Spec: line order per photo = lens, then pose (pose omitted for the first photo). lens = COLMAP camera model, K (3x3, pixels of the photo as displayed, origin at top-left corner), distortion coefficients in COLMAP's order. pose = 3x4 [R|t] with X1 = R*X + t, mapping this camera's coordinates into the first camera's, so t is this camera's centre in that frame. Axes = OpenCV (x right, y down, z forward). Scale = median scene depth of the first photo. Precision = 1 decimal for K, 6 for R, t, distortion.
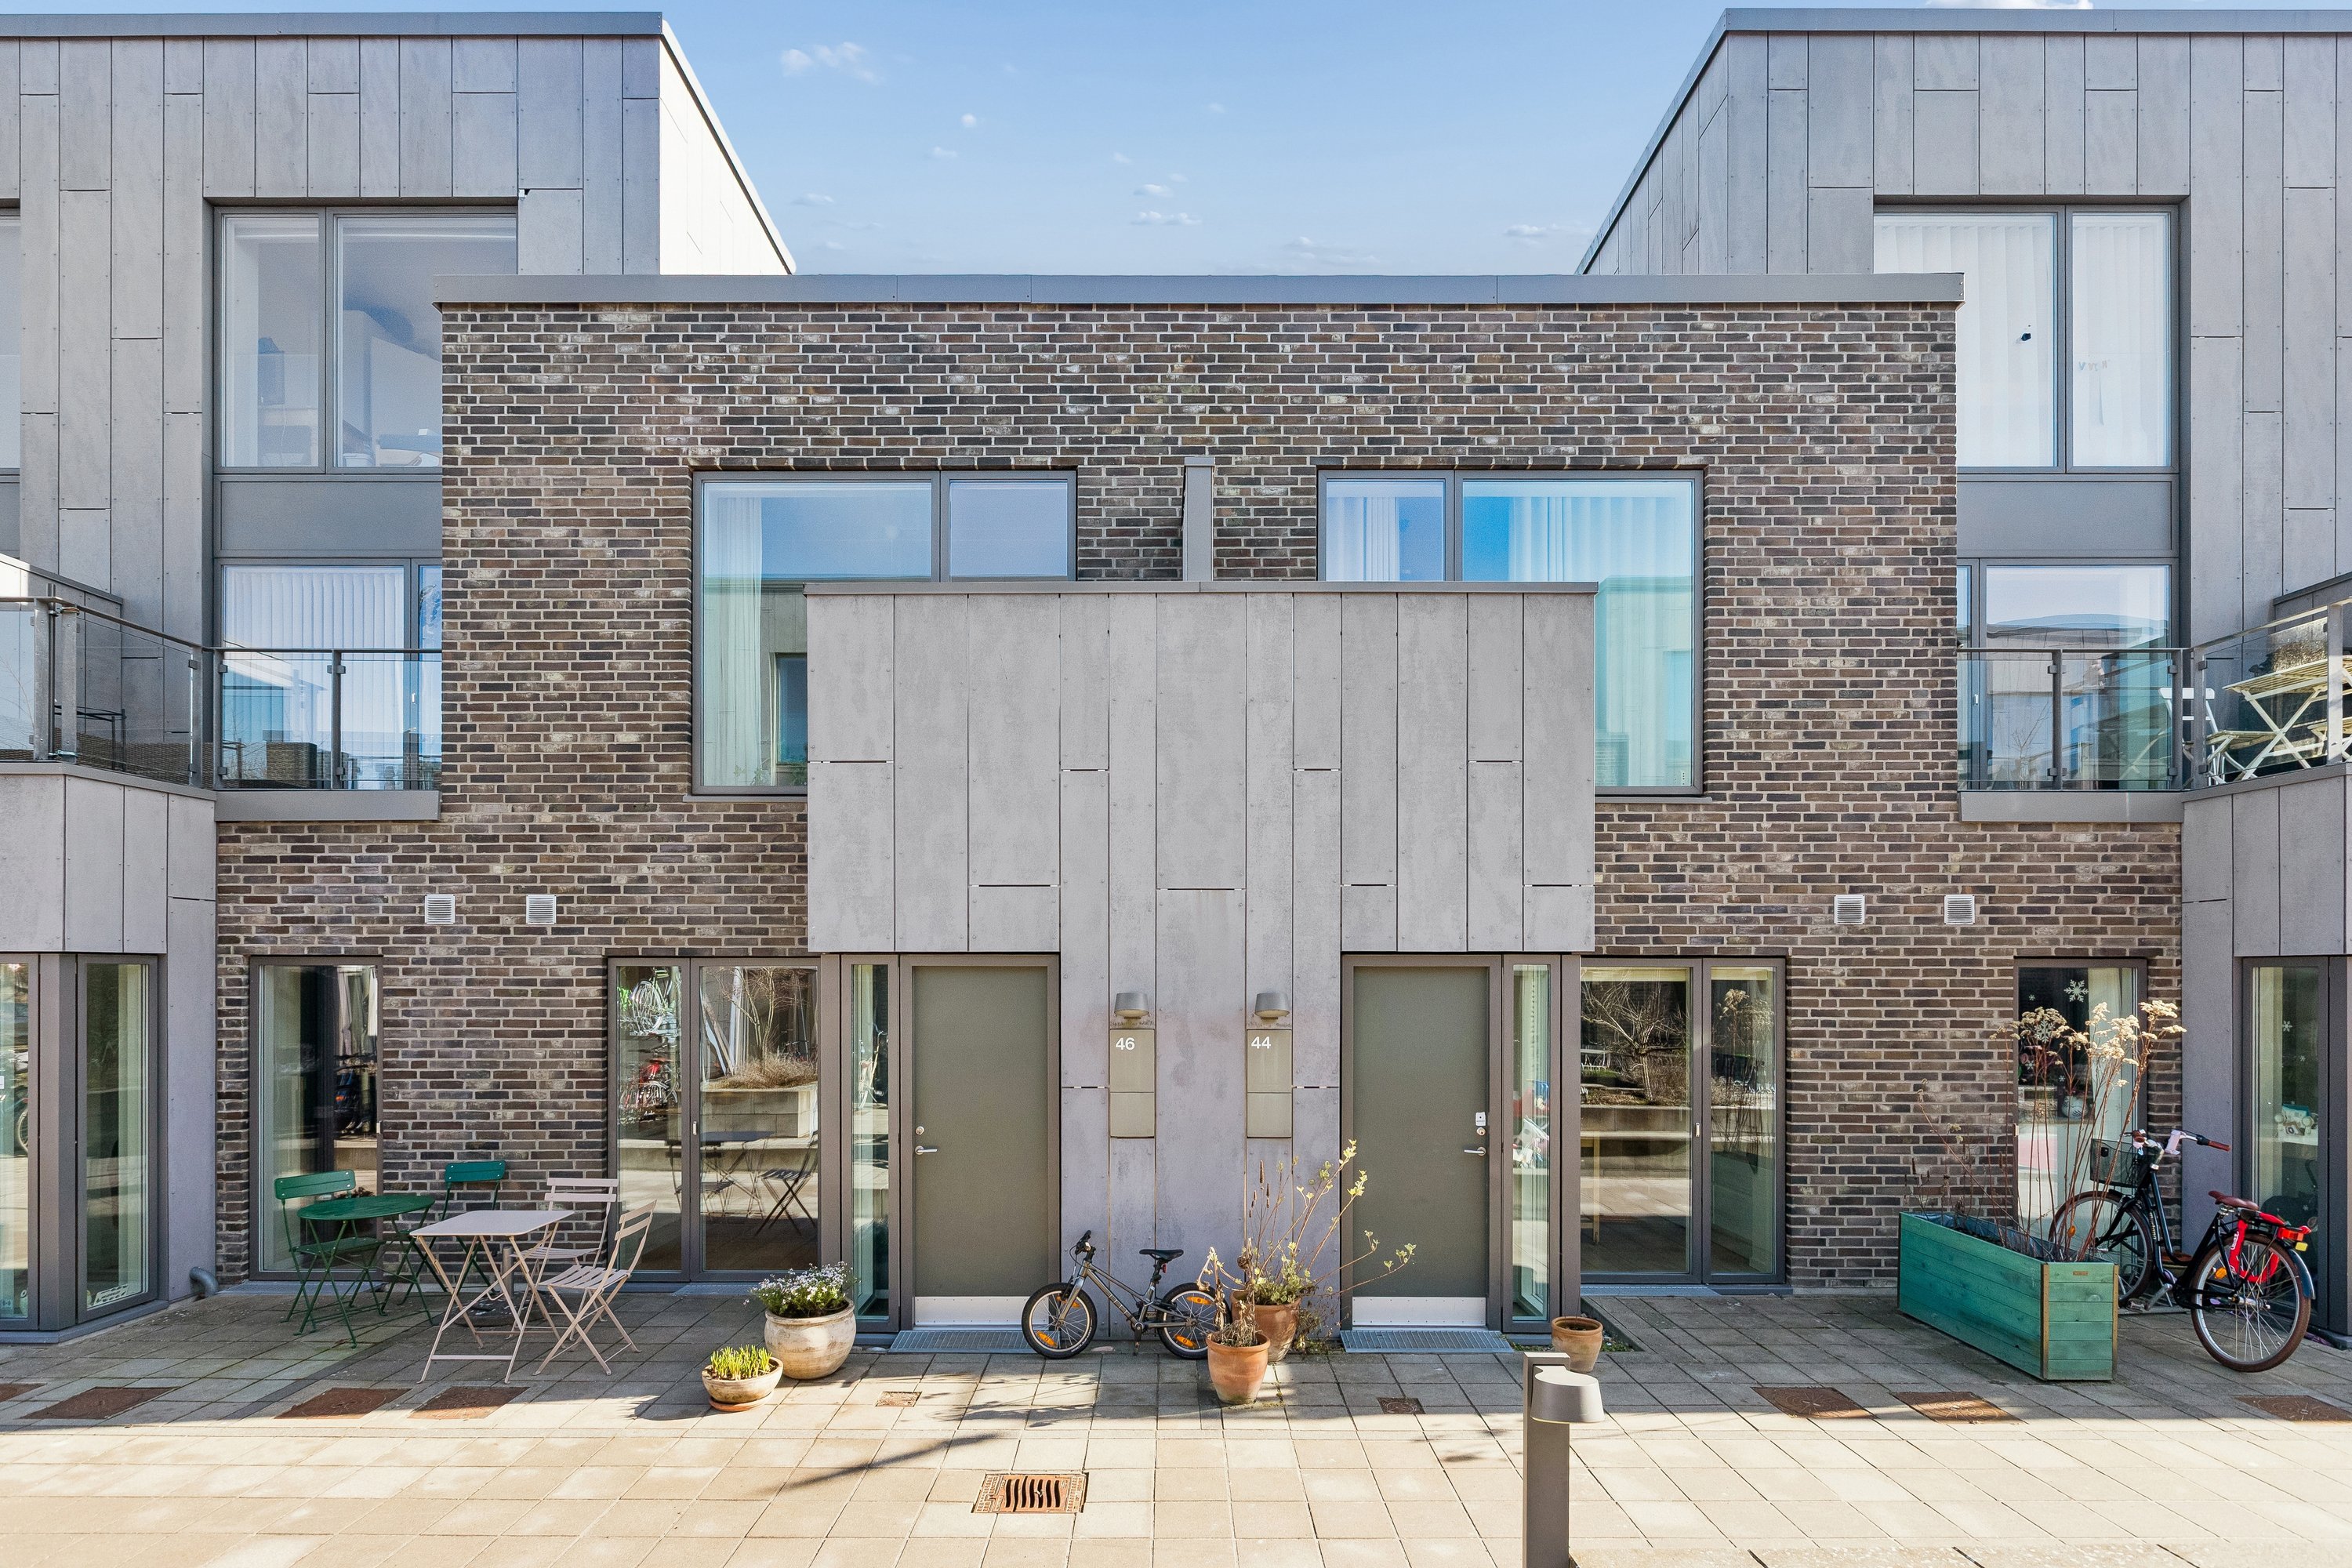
lens RADIAL K [[1142.7, 0, 1171.2], [0, 1142.7, 969.8], [0, 0, 1]] dist [-0.004272, 0.002213]
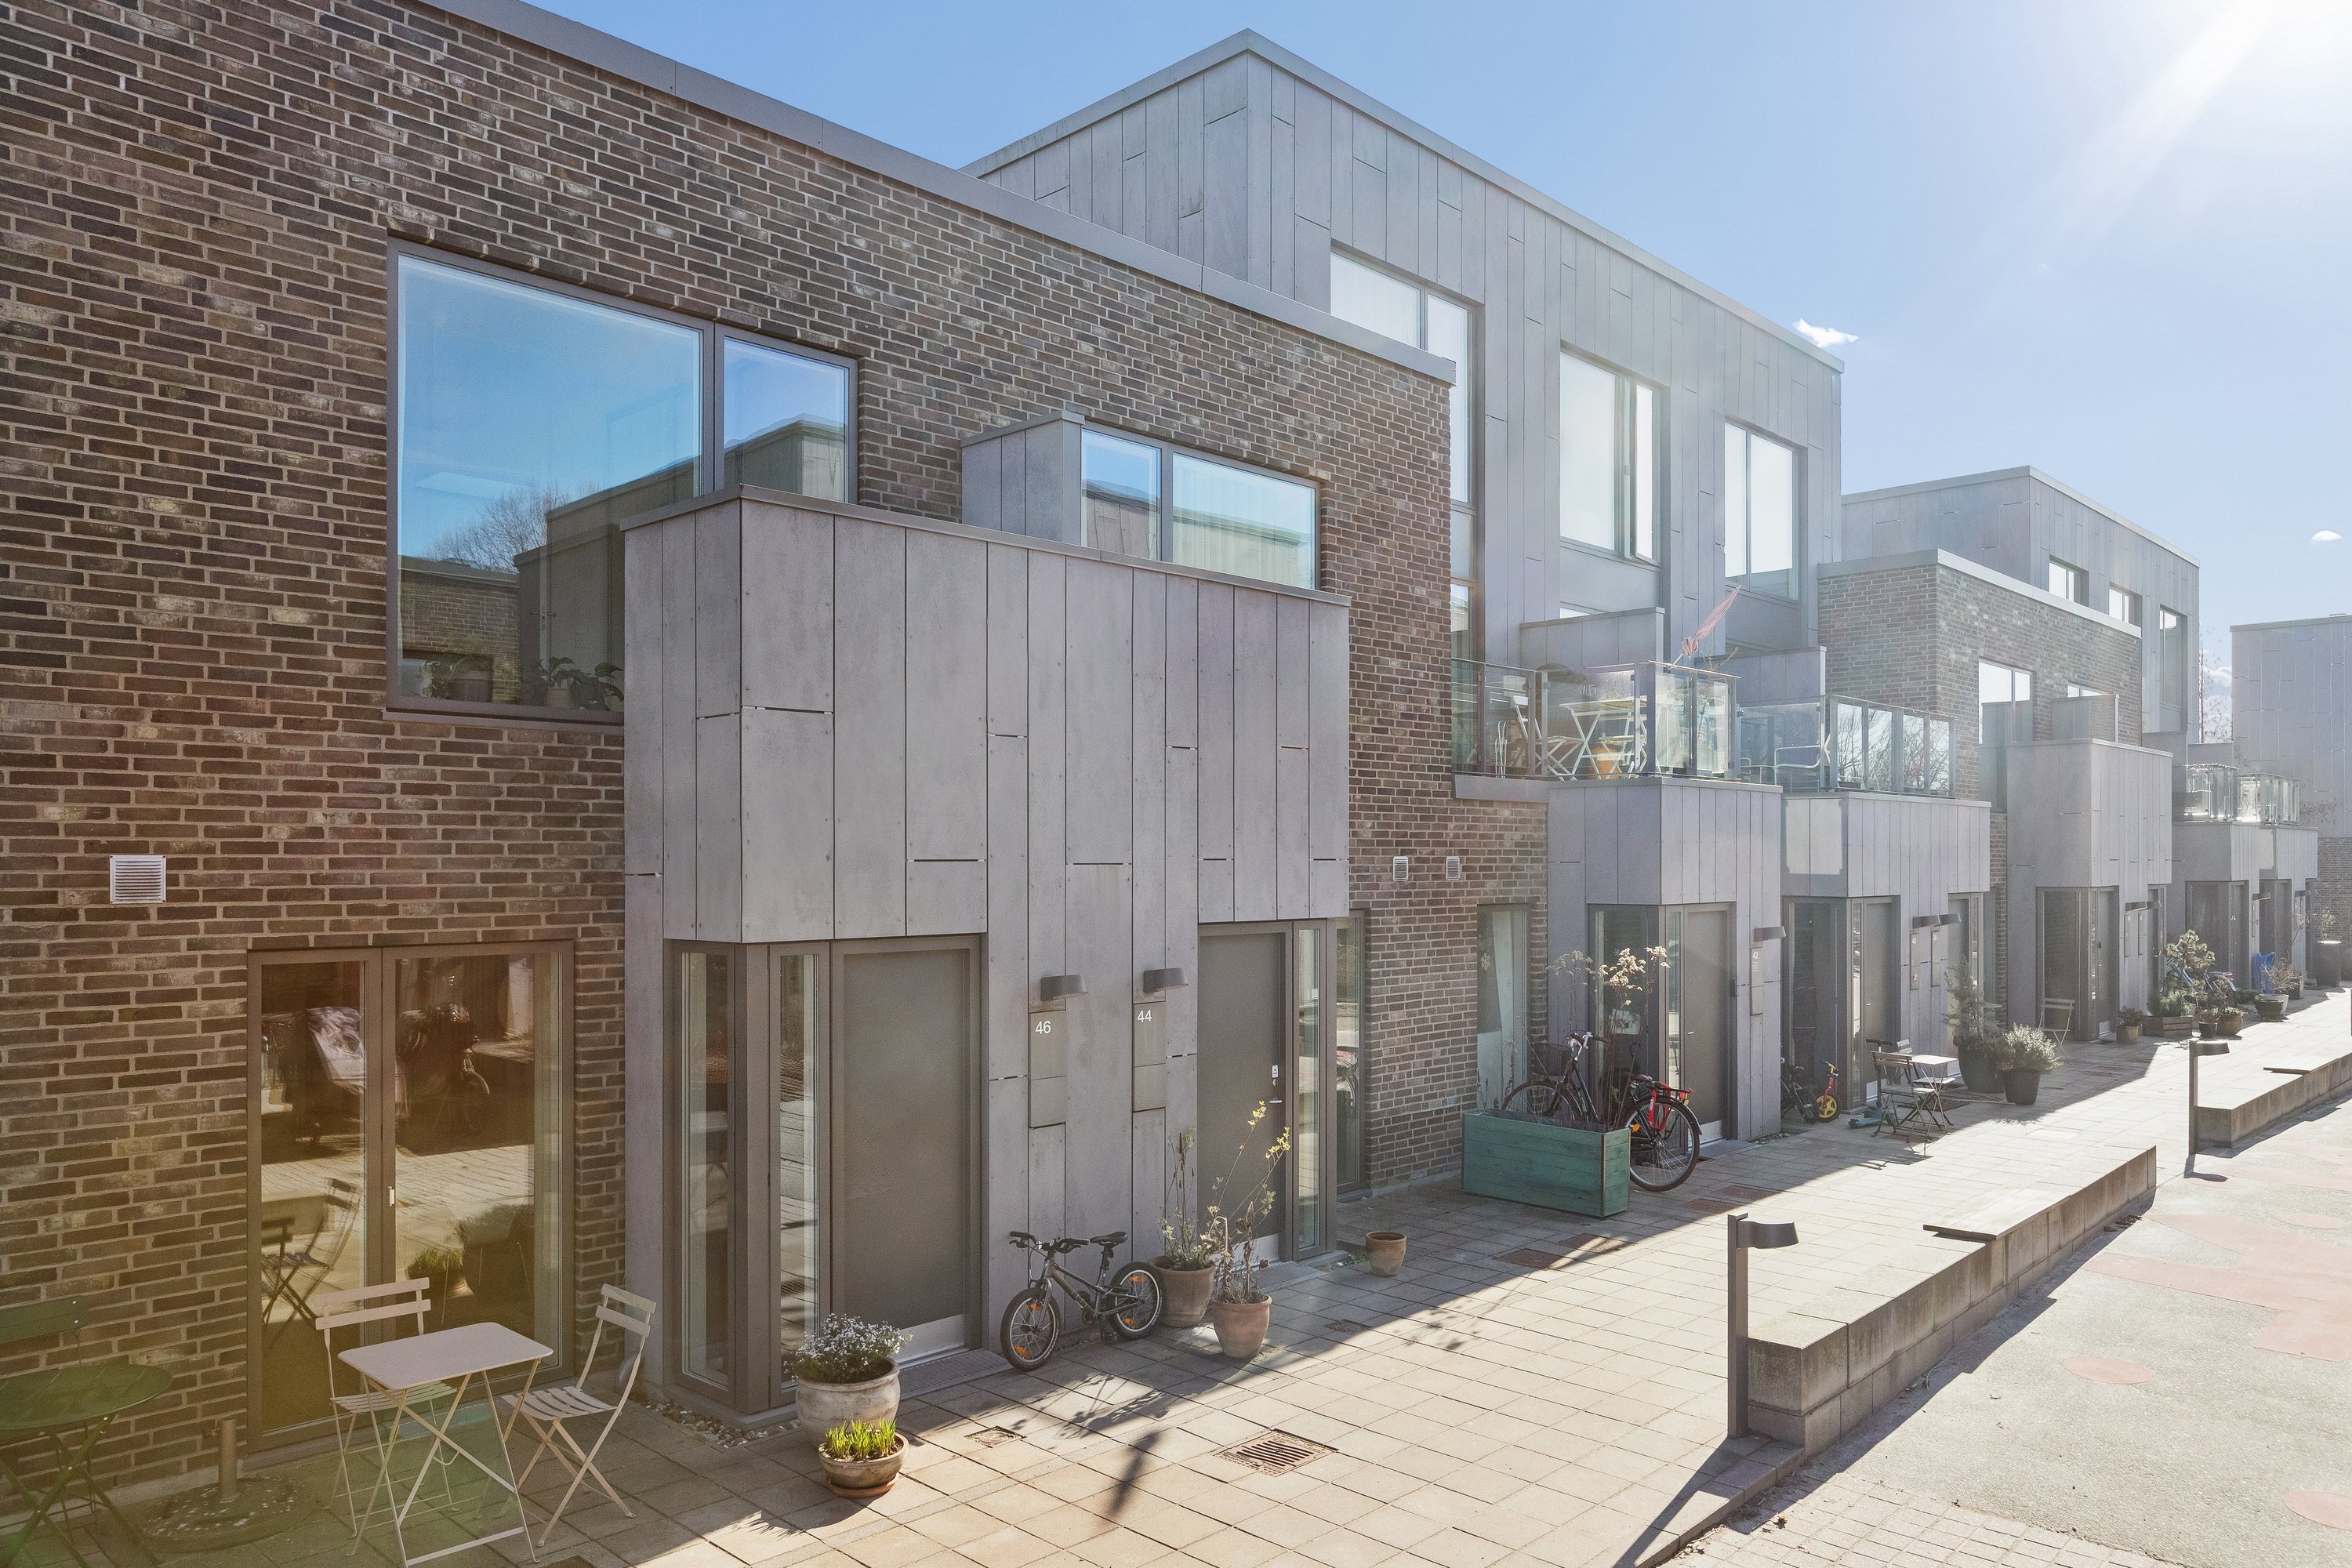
lens RADIAL K [[1569.8, 0, 1102.7], [0, 1569.8, 852.0], [0, 0, 1]] dist [-0.002091, 0.000099]
pose [[0.718736, 0.001182, 0.695282, -0.769228], [-0.001128, 0.999999, -0.000533, -0.067857], [-0.695282, -0.000401, 0.718737, 0.026468]]
